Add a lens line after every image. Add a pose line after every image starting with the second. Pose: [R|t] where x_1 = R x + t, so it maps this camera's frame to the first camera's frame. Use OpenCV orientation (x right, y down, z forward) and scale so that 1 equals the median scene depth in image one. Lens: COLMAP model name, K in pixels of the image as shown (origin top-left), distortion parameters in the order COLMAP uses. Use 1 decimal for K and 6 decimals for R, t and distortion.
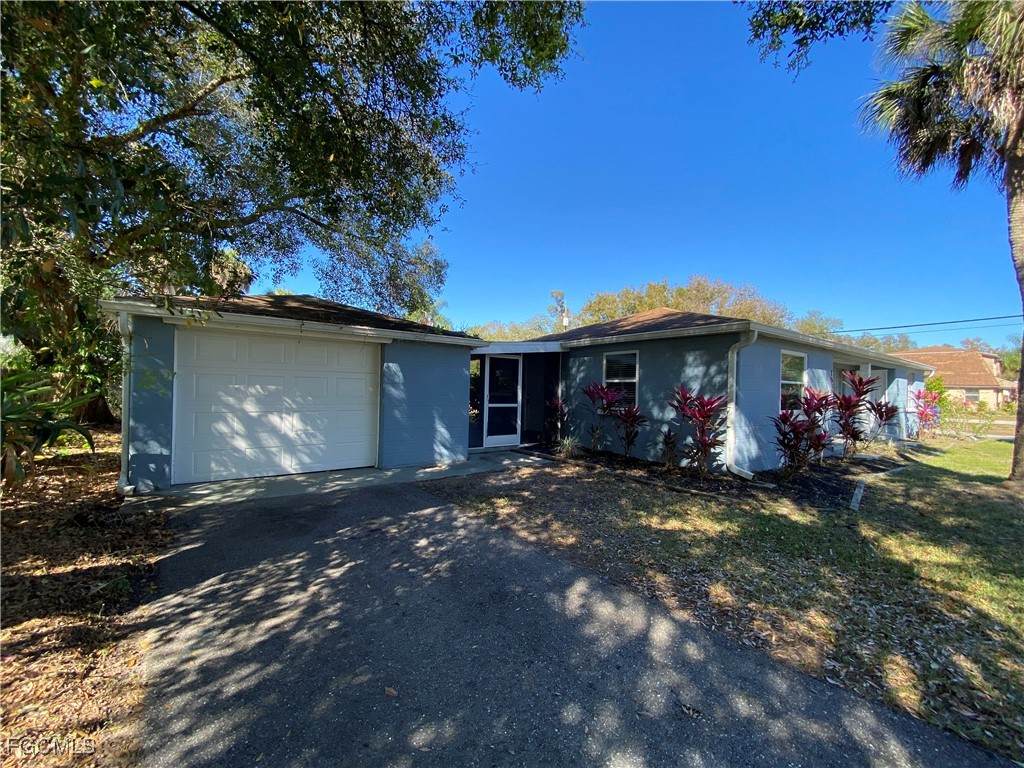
lens RADIAL K [[414.0, 0, 508.6], [0, 414.0, 386.3], [0, 0, 1]] dist [0.016336, -0.018871]
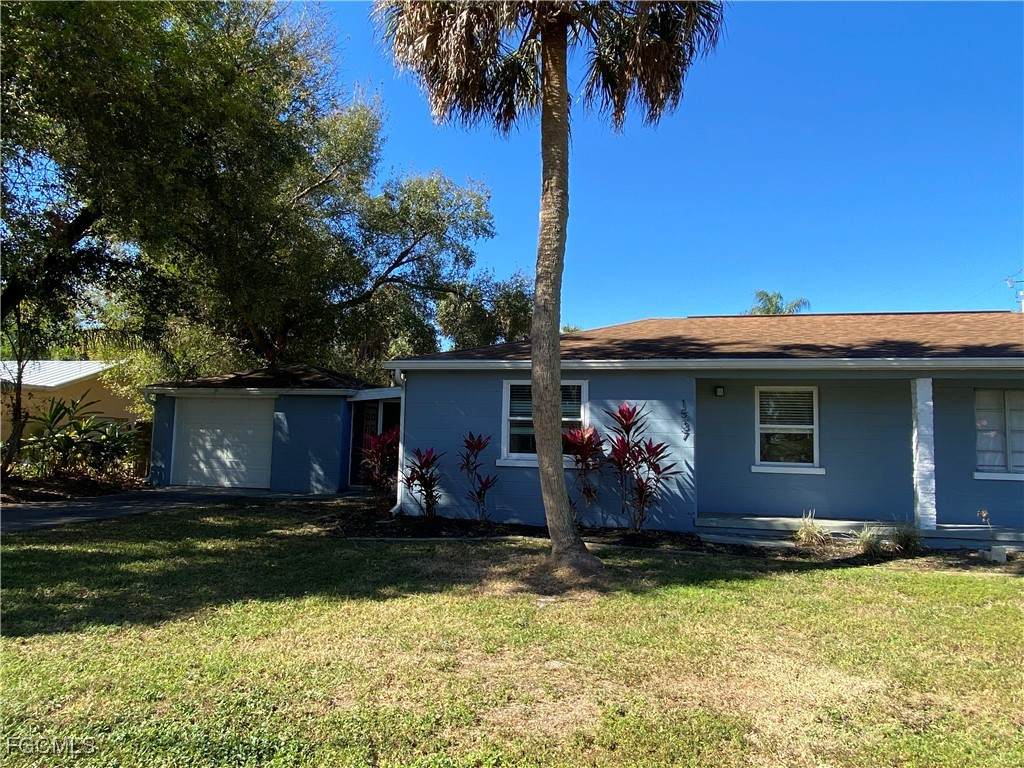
lens RADIAL K [[620.2, 0, 511.2], [0, 620.2, 382.1], [0, 0, 1]] dist [0.076064, -0.076259]
pose [[0.632669, -0.075581, -0.770725, 2.005040], [-0.007934, 0.994541, -0.104041, 0.051799], [0.774381, 0.071938, 0.628616, 0.318811]]
